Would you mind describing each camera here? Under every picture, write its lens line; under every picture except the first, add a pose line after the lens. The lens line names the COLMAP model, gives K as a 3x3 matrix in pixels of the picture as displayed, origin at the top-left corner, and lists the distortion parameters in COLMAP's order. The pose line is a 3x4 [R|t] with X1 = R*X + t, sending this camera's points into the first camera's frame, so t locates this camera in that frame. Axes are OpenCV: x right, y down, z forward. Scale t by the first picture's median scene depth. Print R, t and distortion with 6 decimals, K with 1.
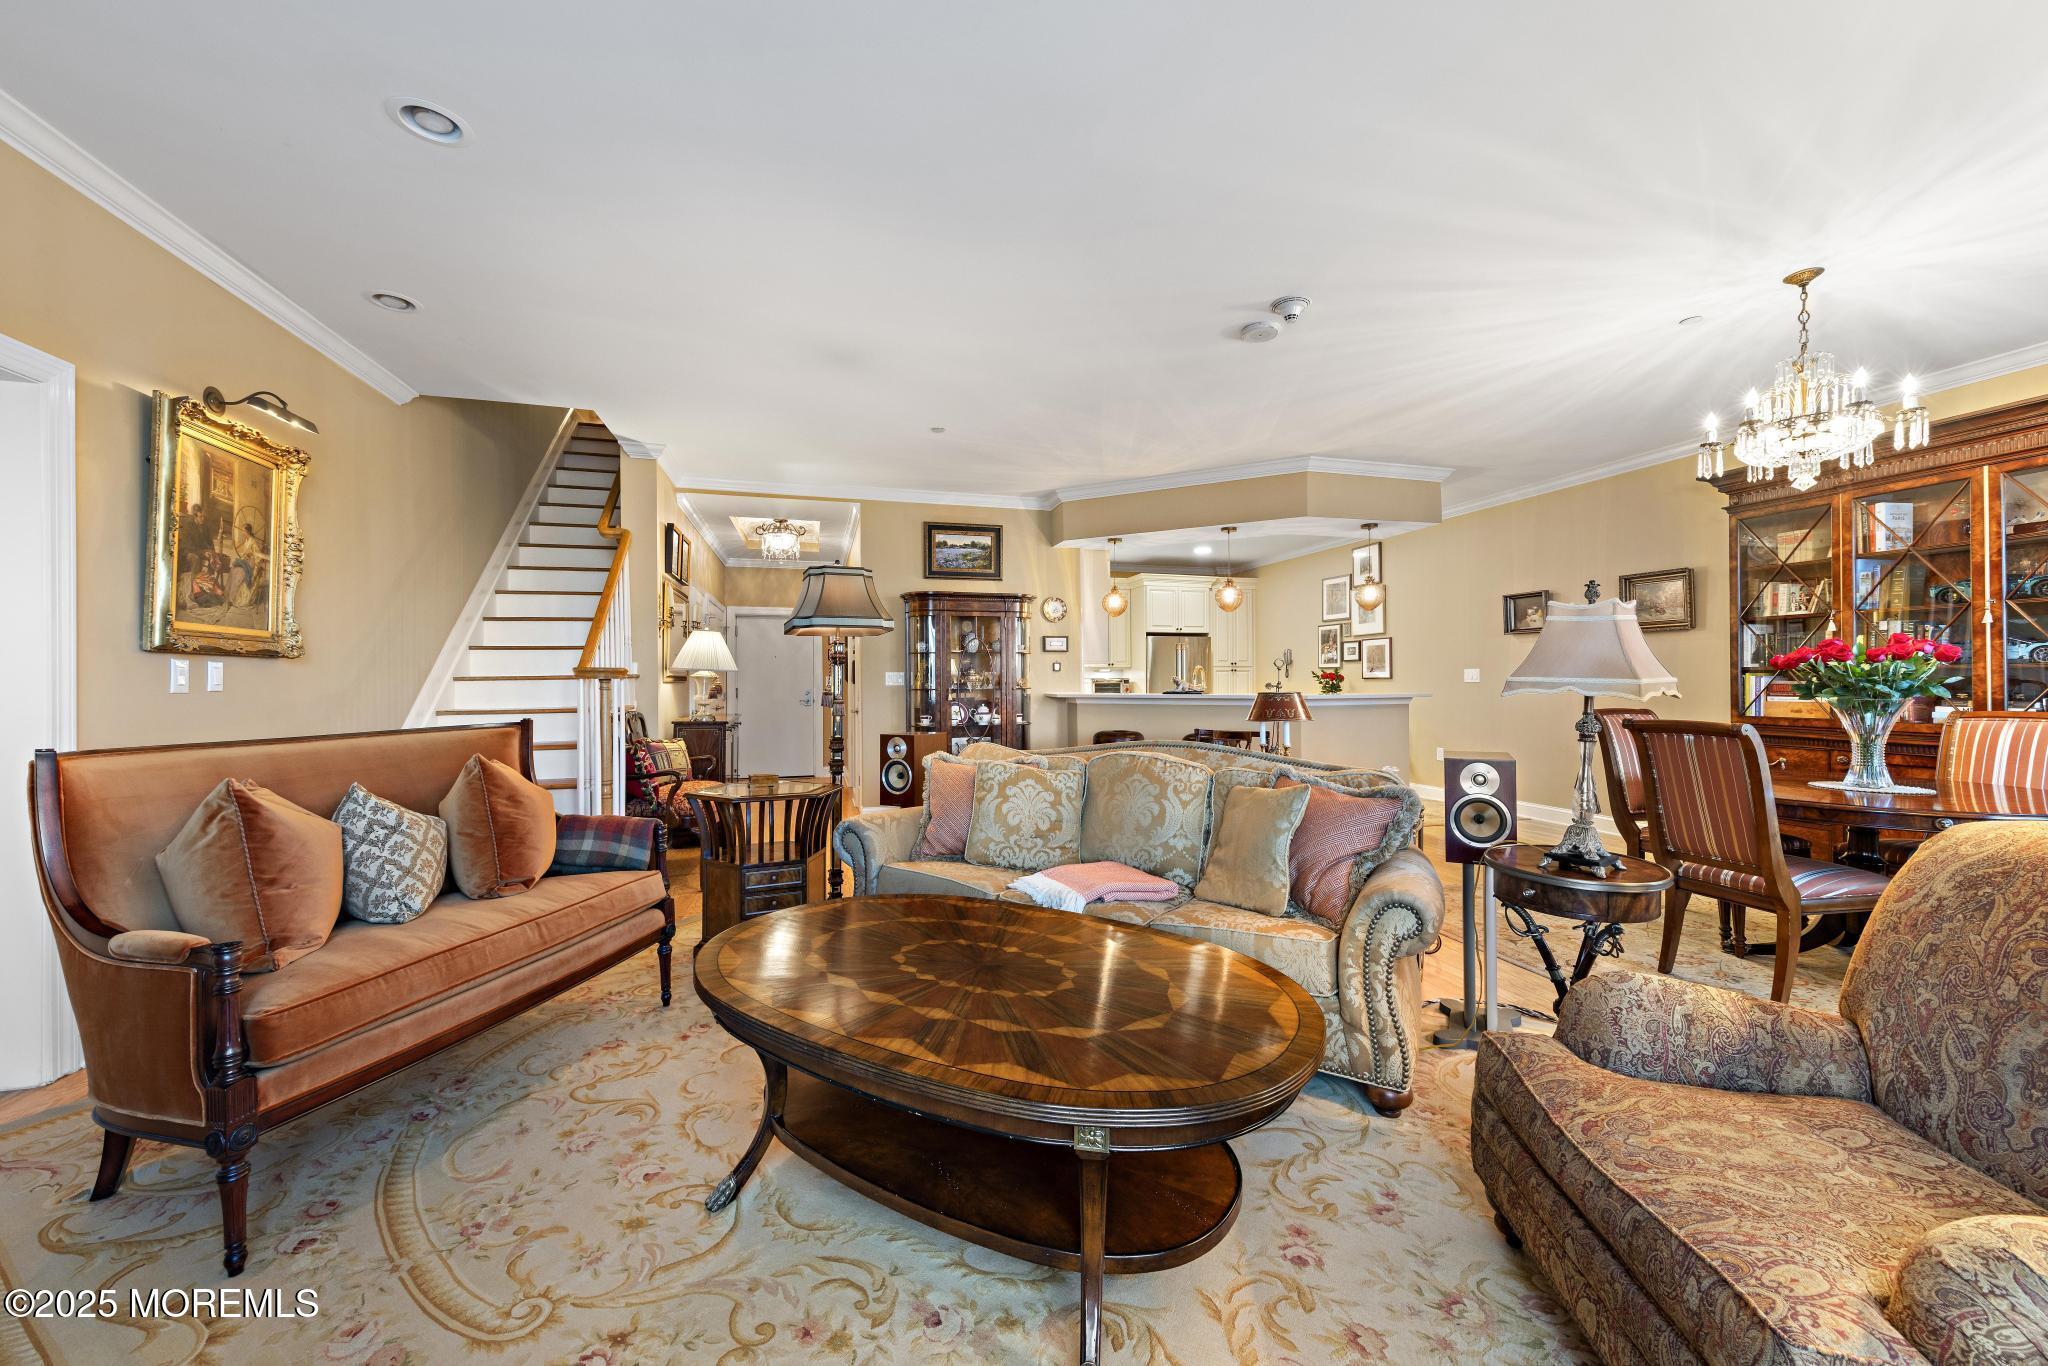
lens RADIAL K [[776.4, 0, 1029.1], [0, 776.4, 681.6], [0, 0, 1]] dist [0.000754, 0.000023]
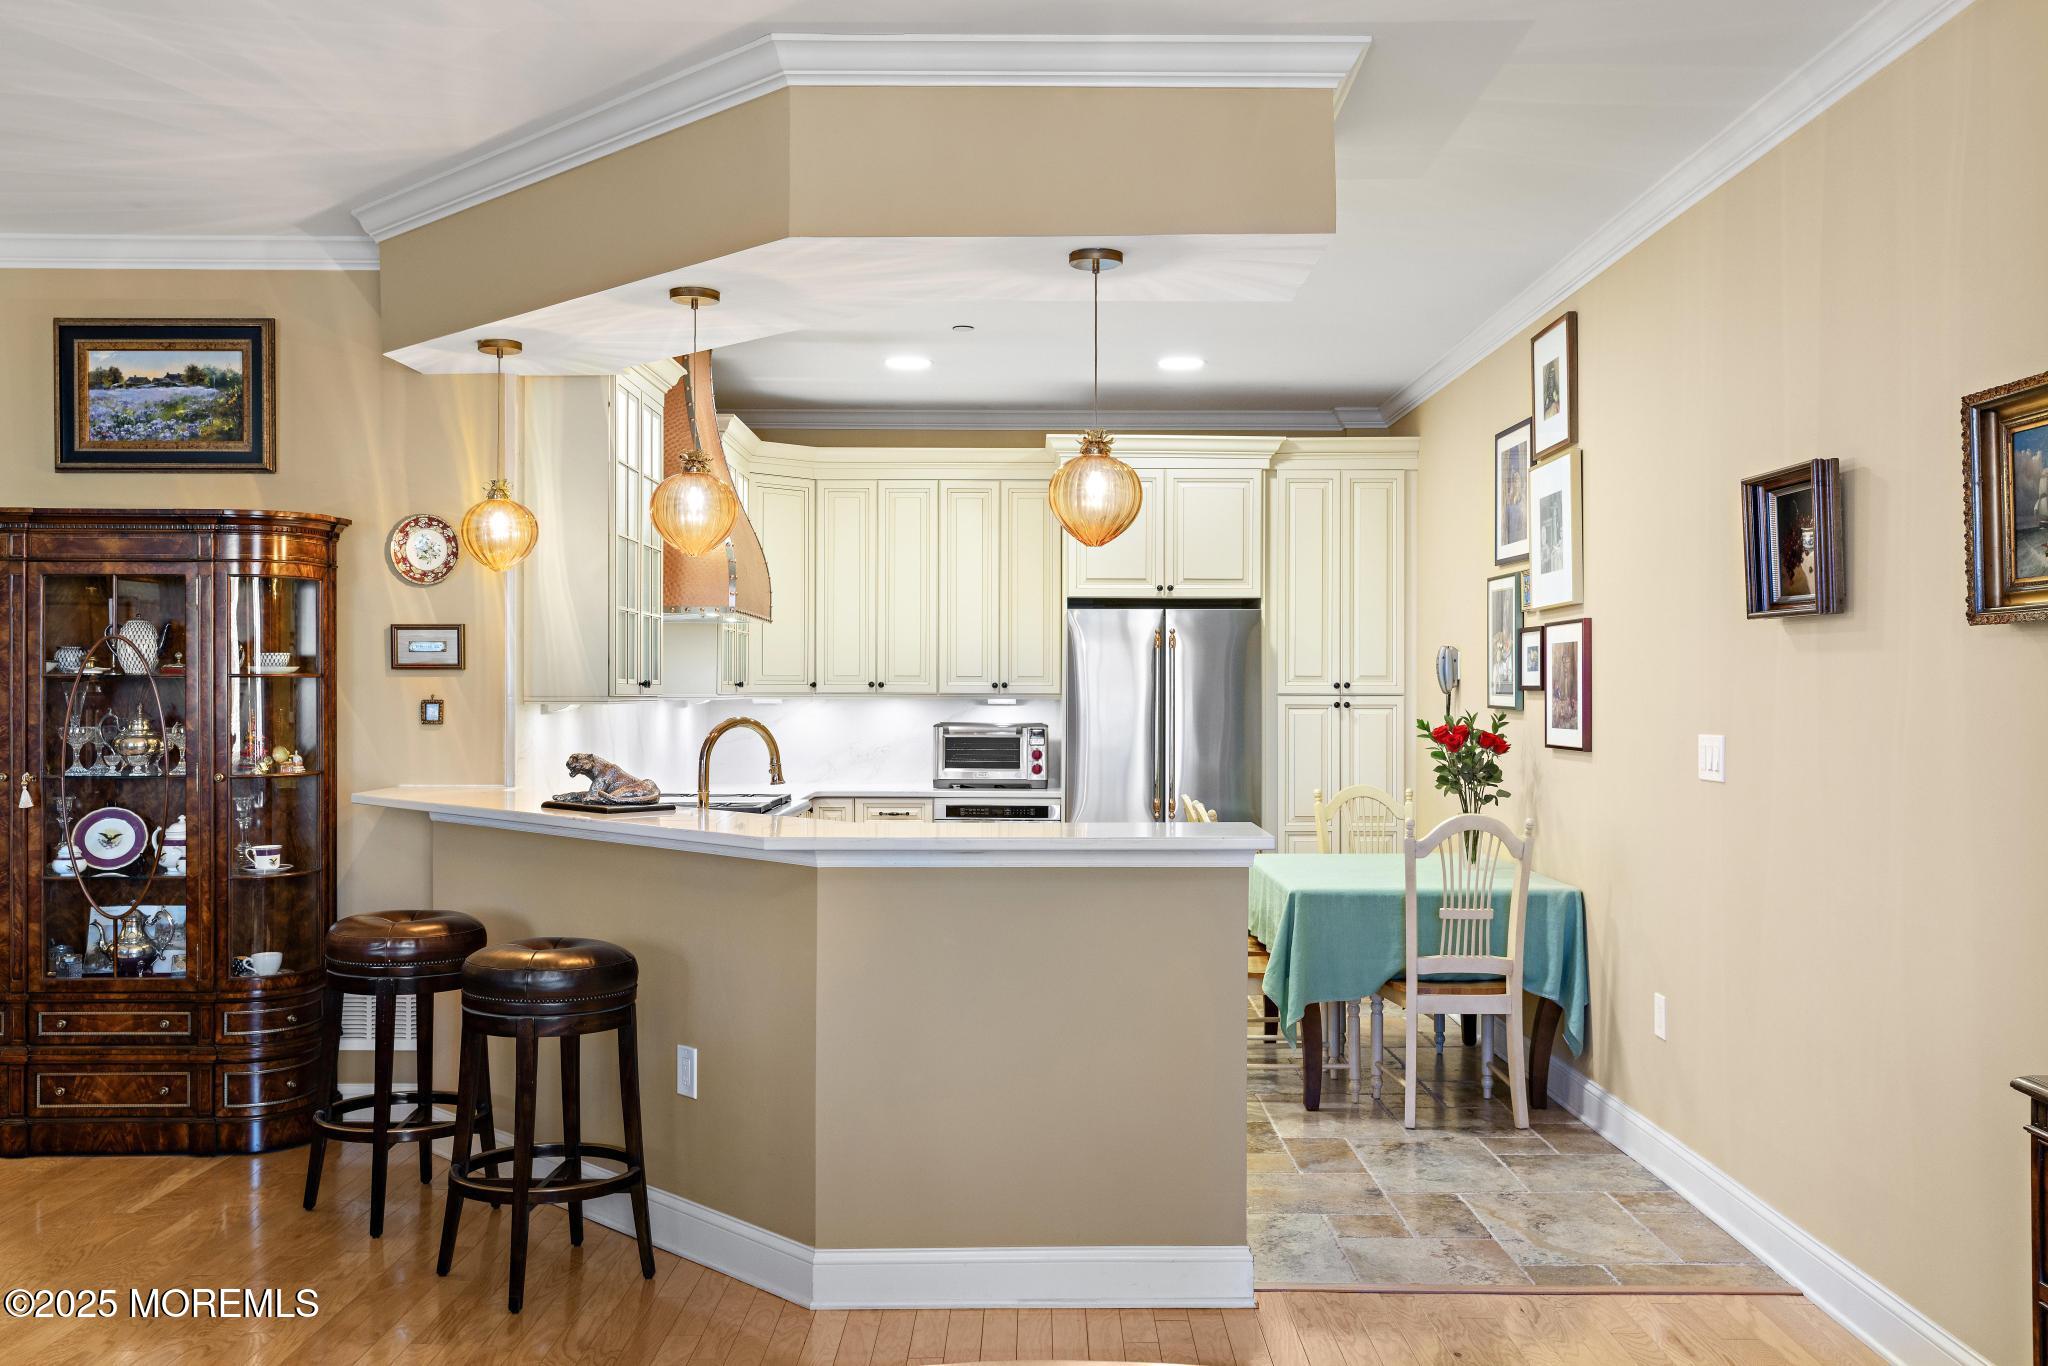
lens RADIAL K [[1772.8, 0, 1029.1], [0, 1772.8, 680.8], [0, 0, 1]] dist [0.009369, 0.007216]
pose [[0.961271, 0.005223, -0.275556, 0.534687], [-0.006628, 0.999969, -0.004166, -0.032949], [0.275526, 0.005831, 0.961276, 0.310390]]
